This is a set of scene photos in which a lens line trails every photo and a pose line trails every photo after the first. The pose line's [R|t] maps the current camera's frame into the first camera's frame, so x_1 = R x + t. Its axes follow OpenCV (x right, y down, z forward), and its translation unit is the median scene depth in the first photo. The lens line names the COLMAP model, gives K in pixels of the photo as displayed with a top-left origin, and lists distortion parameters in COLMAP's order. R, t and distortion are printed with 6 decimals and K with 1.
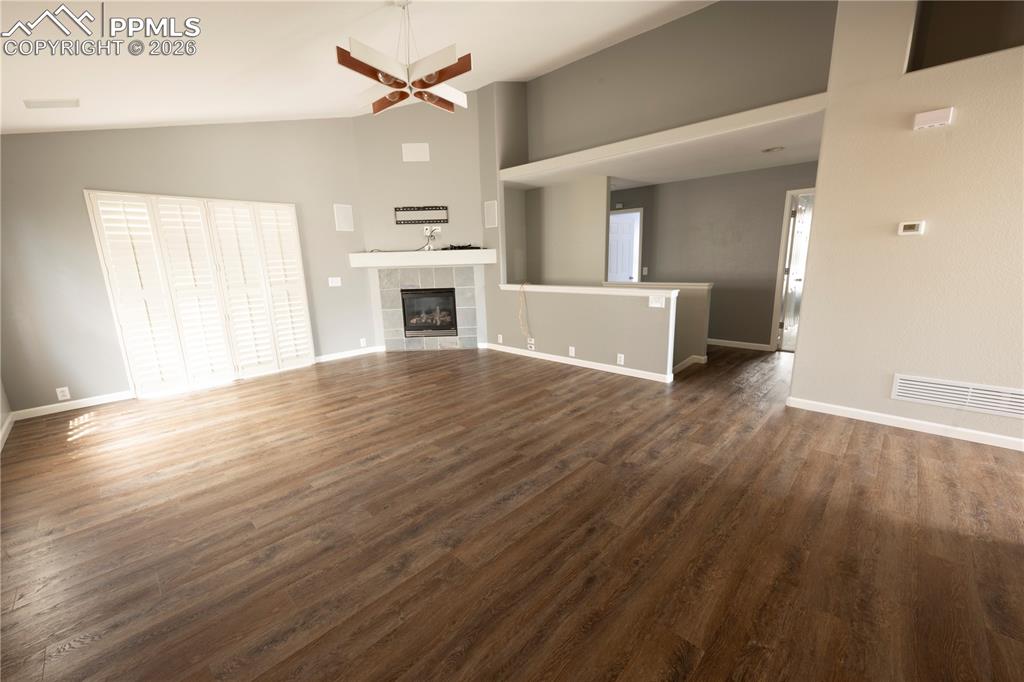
lens RADIAL K [[405.7, 0, 512.8], [0, 405.7, 344.4], [0, 0, 1]] dist [-0.001031, -0.000093]
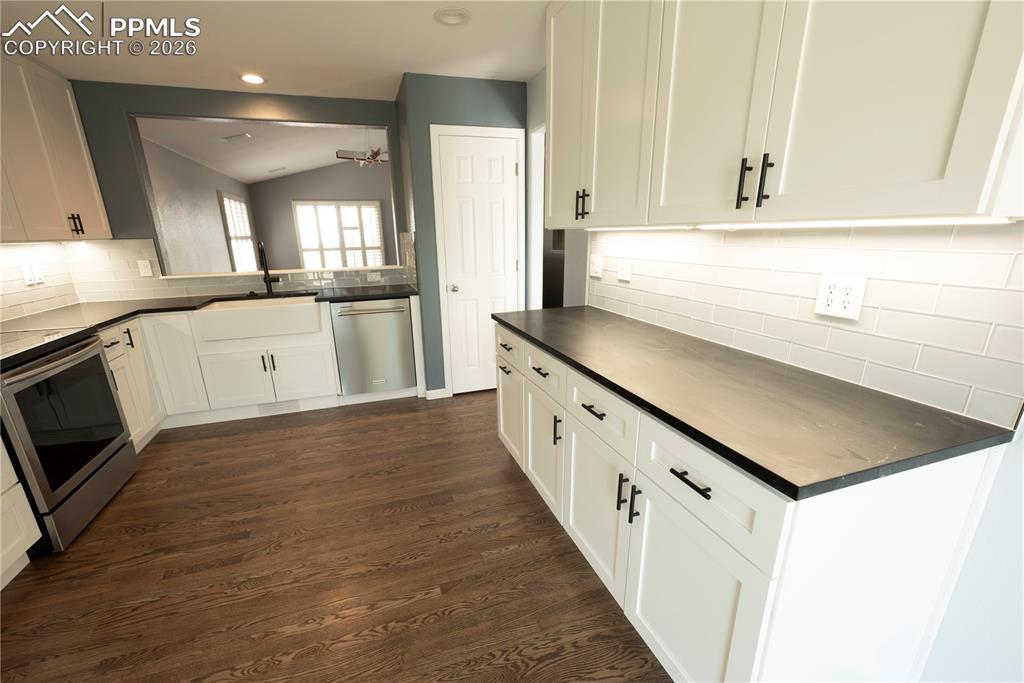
lens RADIAL K [[420.6, 0, 494.3], [0, 420.6, 359.6], [0, 0, 1]] dist [-0.001429, -0.000180]
pose [[0.873469, 0.149970, -0.463207, 0.779790], [-0.103200, 0.986790, 0.124883, 0.060517], [0.475816, -0.061278, 0.877408, -0.397726]]
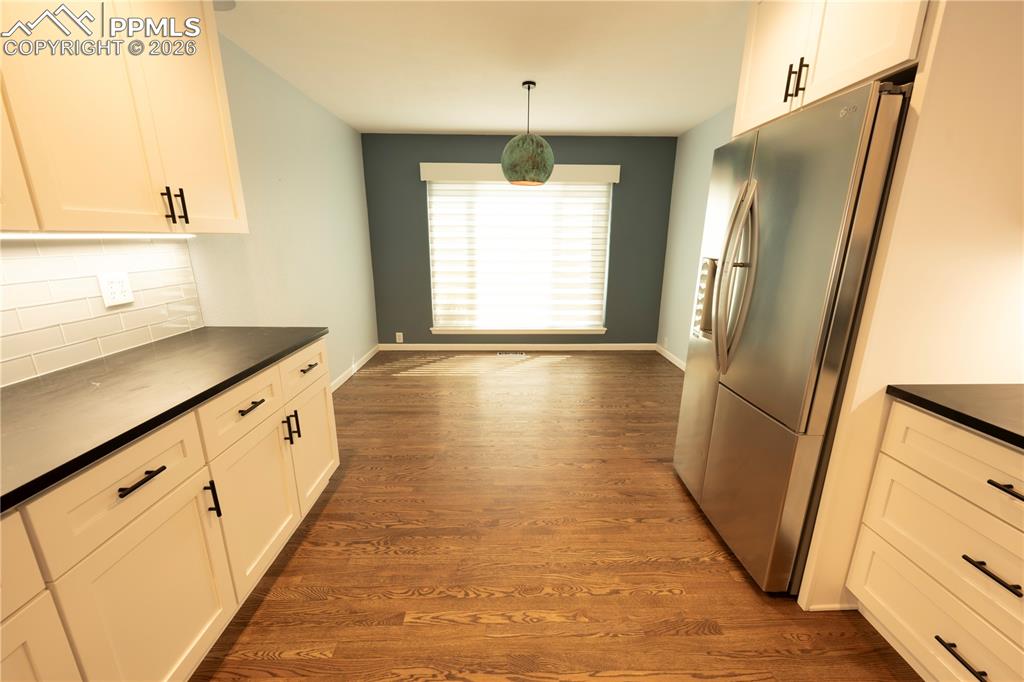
lens RADIAL K [[405.7, 0, 512.8], [0, 405.7, 344.4], [0, 0, 1]] dist [-0.001031, -0.000093]
pose [[-0.699663, -0.159528, 0.696436, 0.455946], [0.161242, 0.914351, 0.371434, 0.014835], [-0.696041, 0.372174, -0.614015, -0.141026]]
